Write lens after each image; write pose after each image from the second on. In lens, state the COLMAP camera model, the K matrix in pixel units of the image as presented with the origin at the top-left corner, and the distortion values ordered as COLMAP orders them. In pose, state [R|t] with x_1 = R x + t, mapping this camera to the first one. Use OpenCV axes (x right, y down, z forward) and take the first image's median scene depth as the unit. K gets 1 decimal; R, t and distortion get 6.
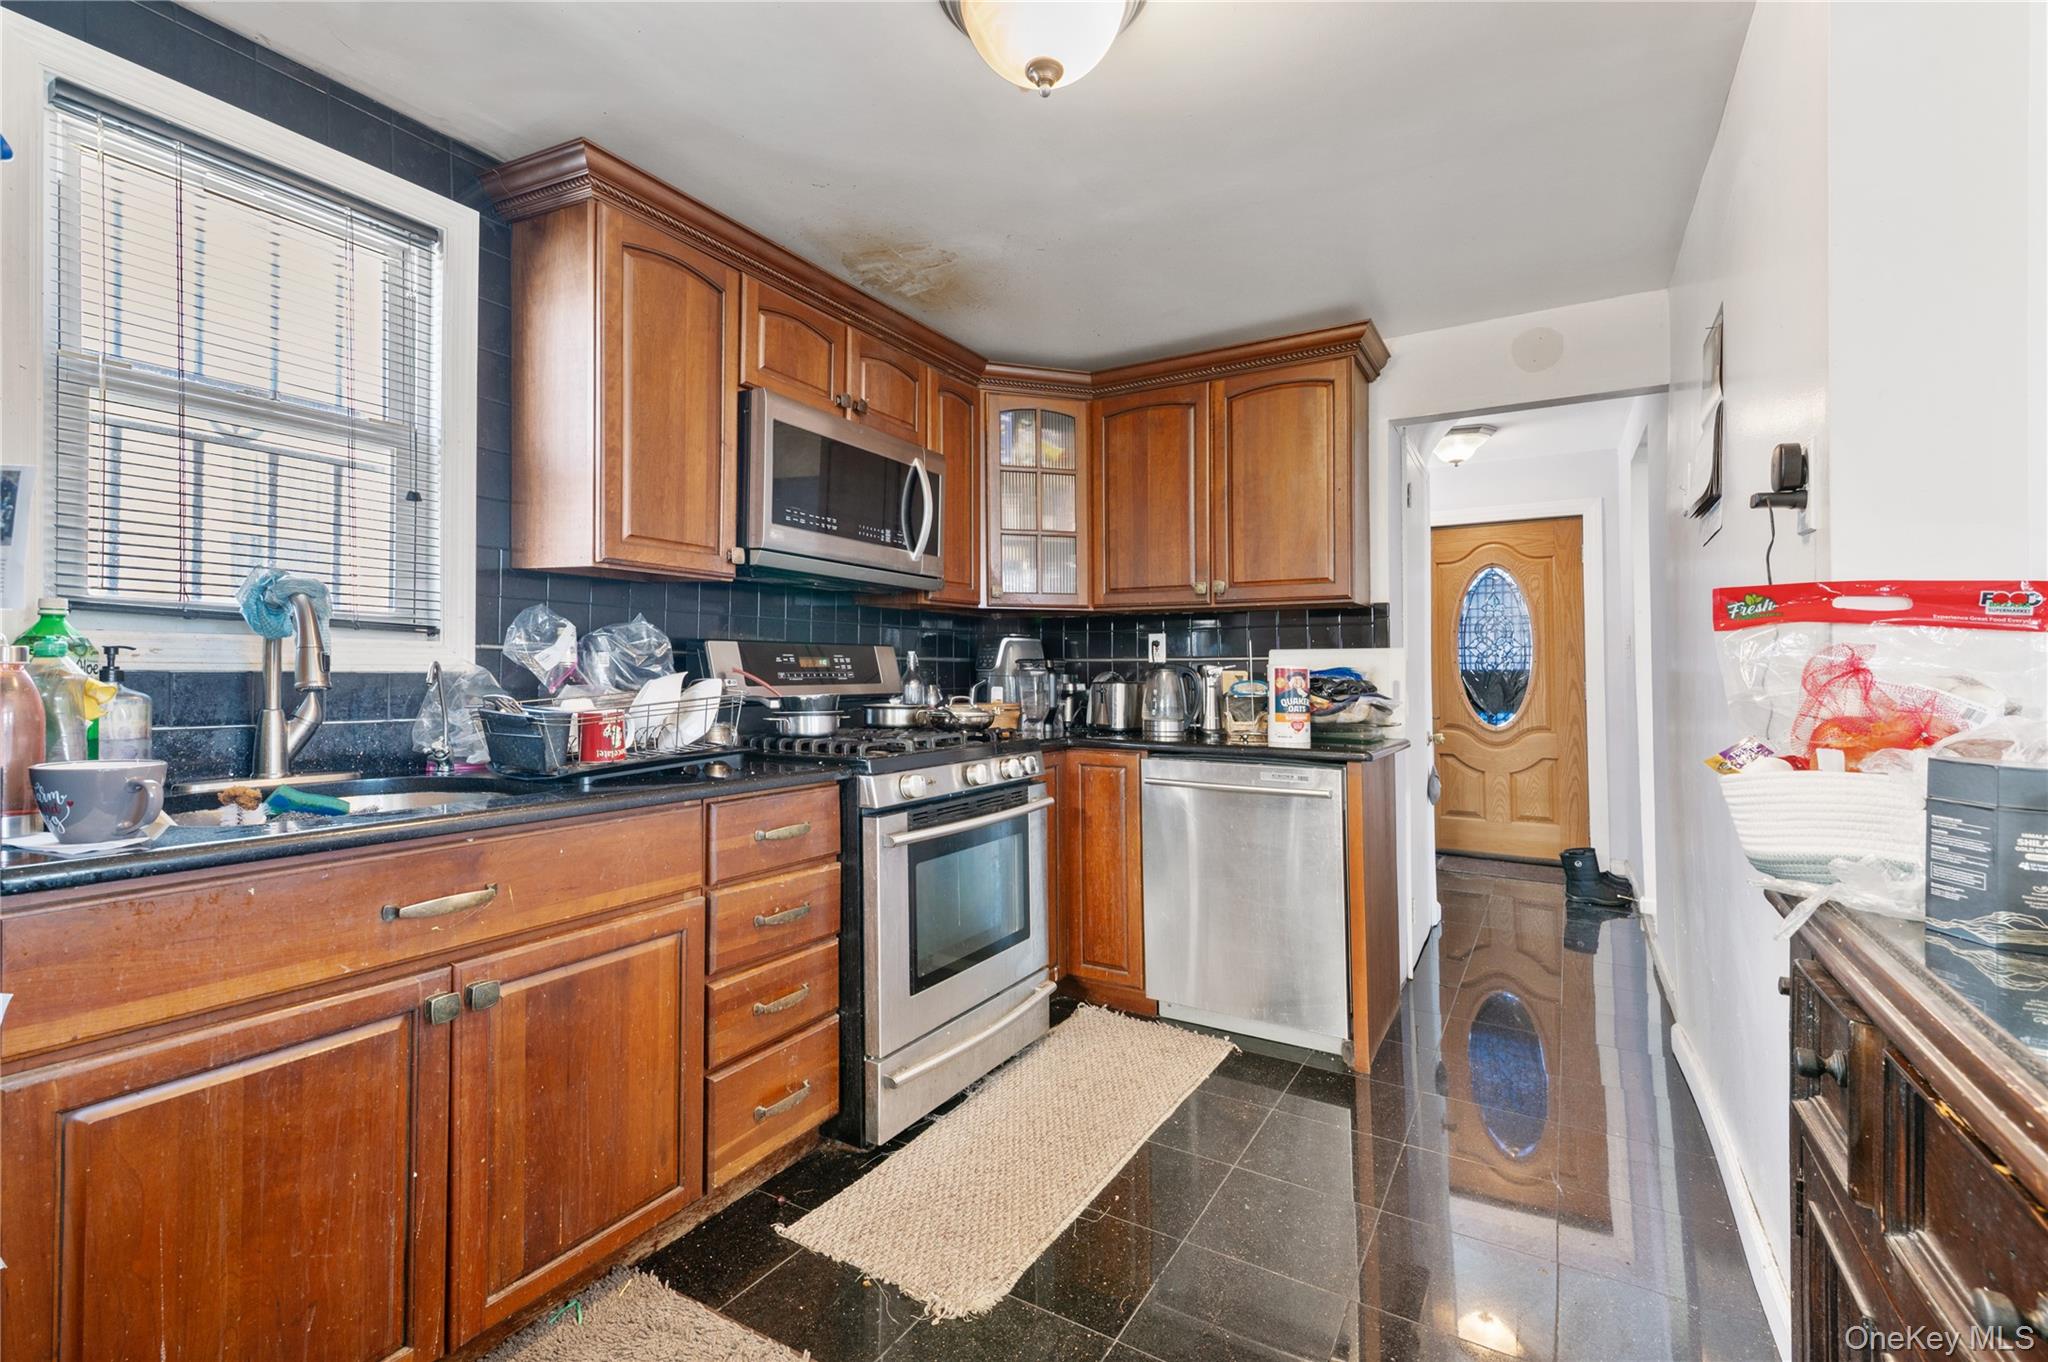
lens RADIAL K [[901.5, 0, 1012.8], [0, 901.5, 656.2], [0, 0, 1]] dist [0.020225, -0.001999]
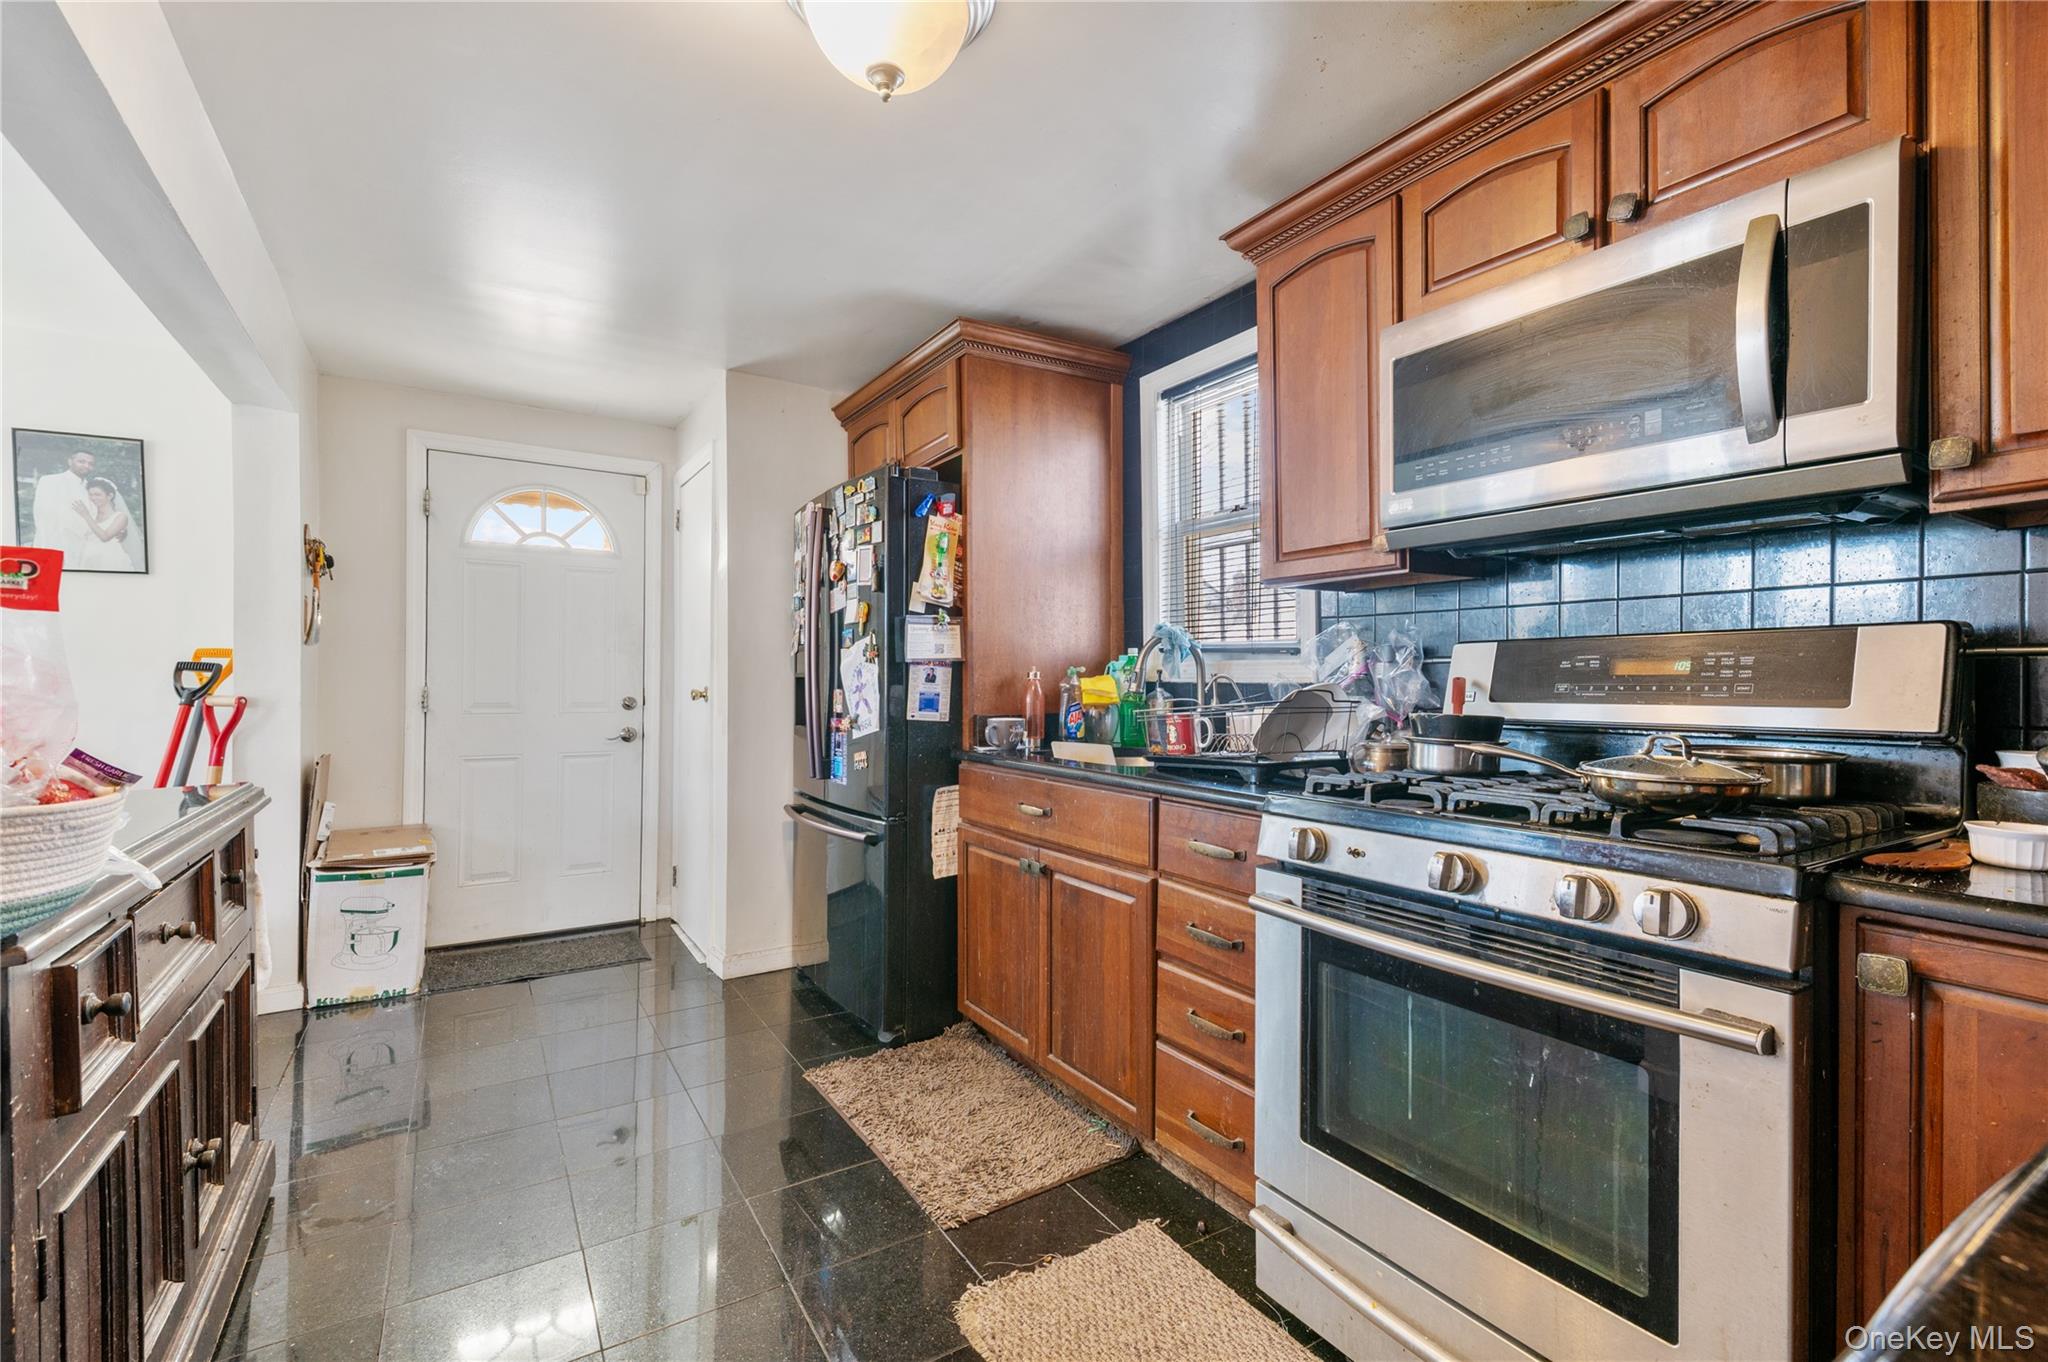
lens RADIAL K [[901.5, 0, 1040.4], [0, 901.5, 674.1], [0, 0, 1]] dist [0.020225, -0.001999]
pose [[-0.426826, -0.007806, -0.904300, 0.608925], [0.013891, 0.999788, -0.015186, 0.018000], [0.904227, -0.019043, -0.426627, 1.101699]]
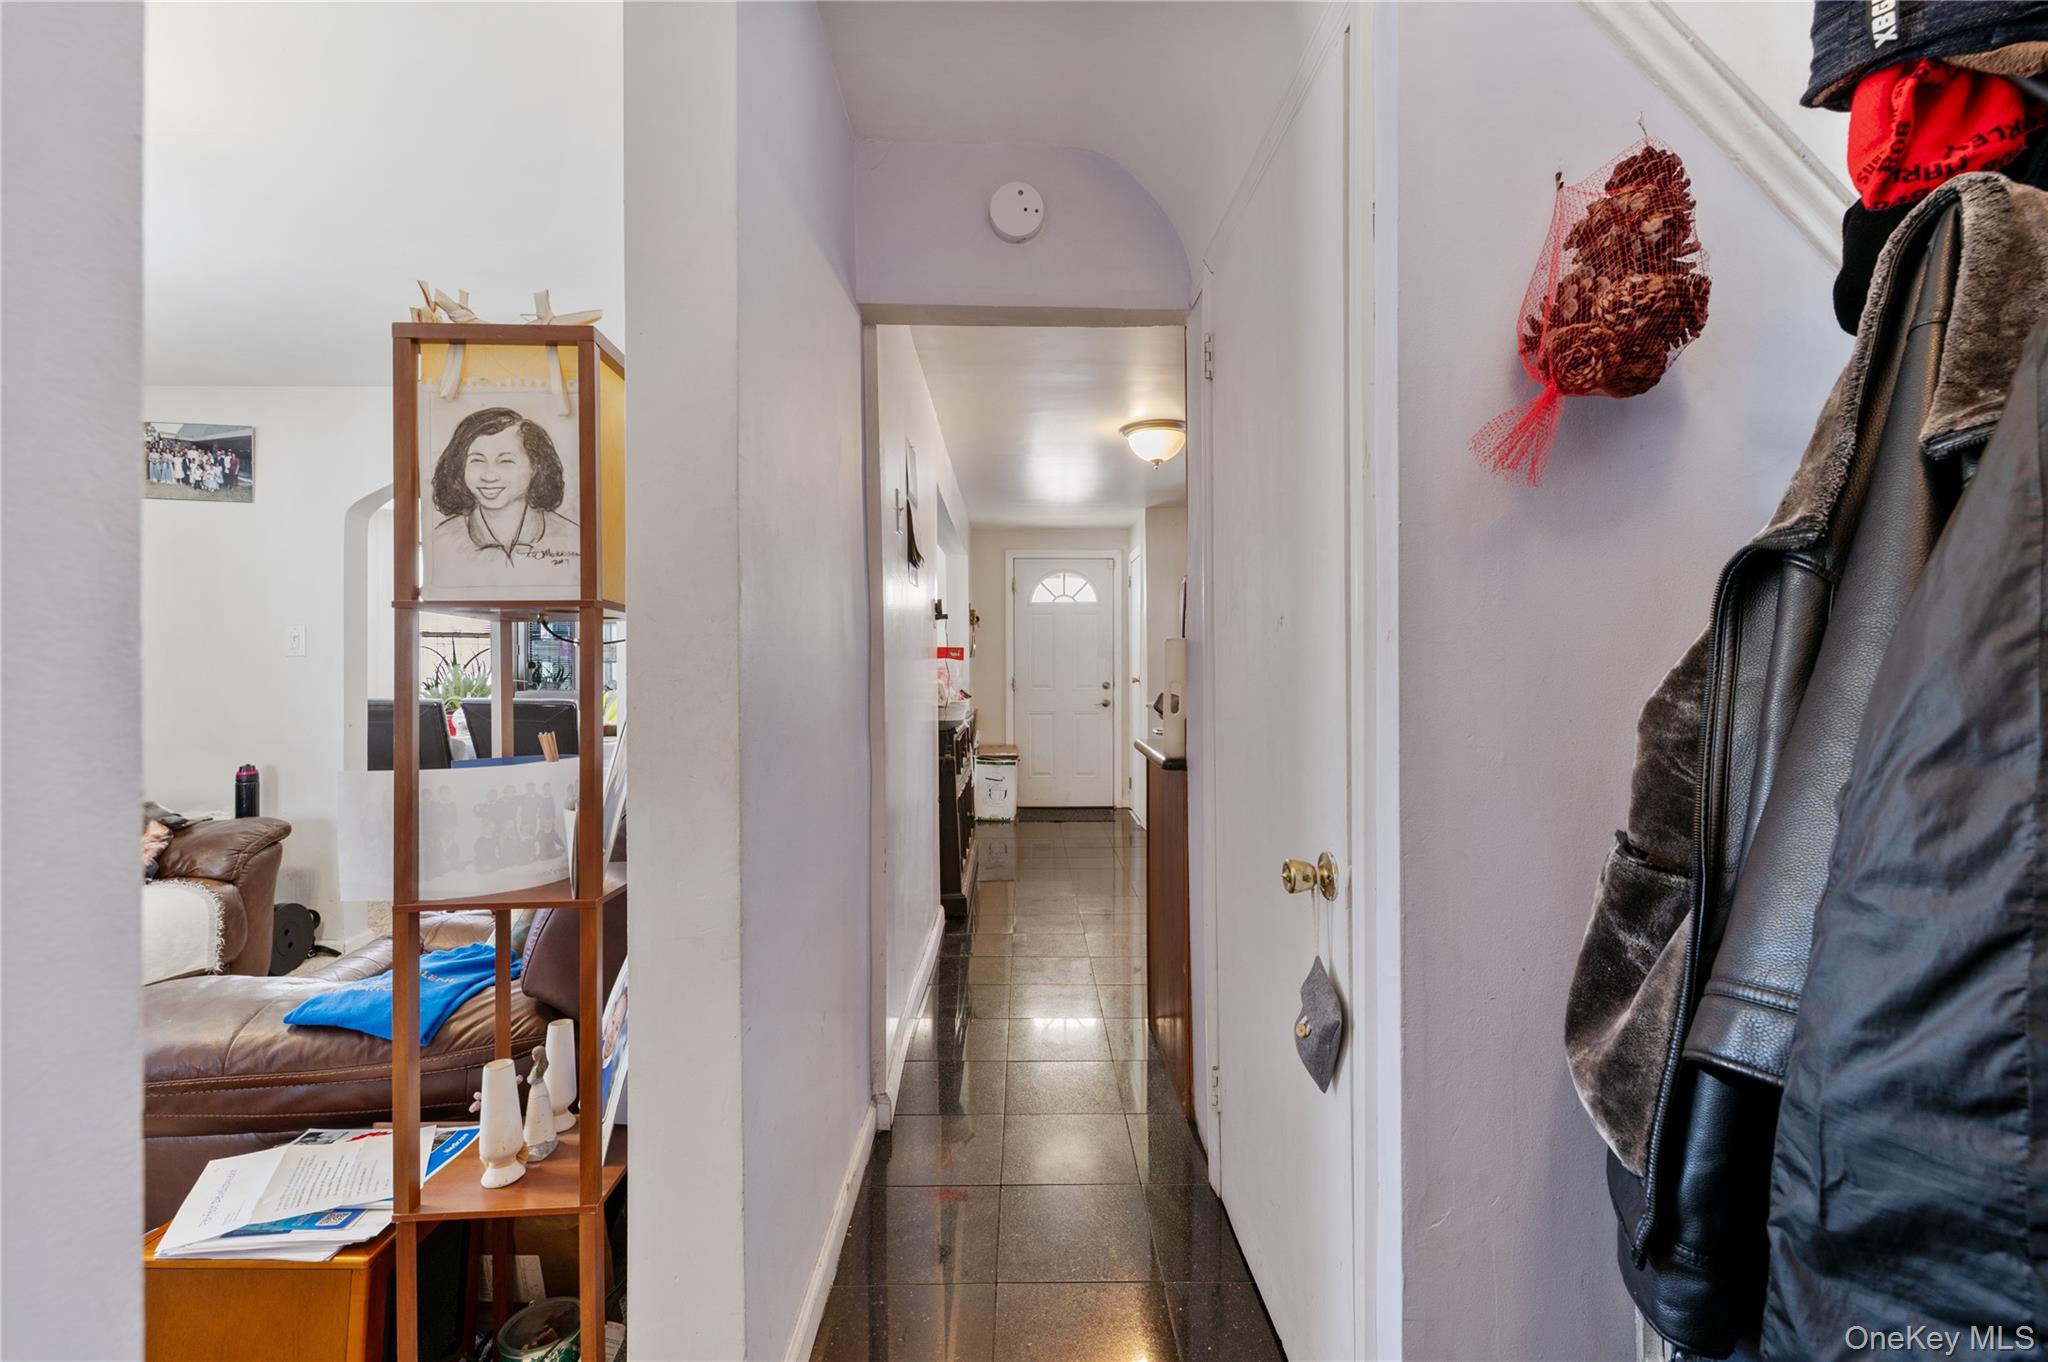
lens RADIAL K [[901.5, 0, 1027.2], [0, 901.5, 672.6], [0, 0, 1]] dist [0.020225, -0.001999]
pose [[-0.844566, 0.007837, -0.535394, 1.316818], [0.015163, 0.999842, -0.009285, 0.016686], [0.535237, -0.015960, -0.844551, 2.198554]]
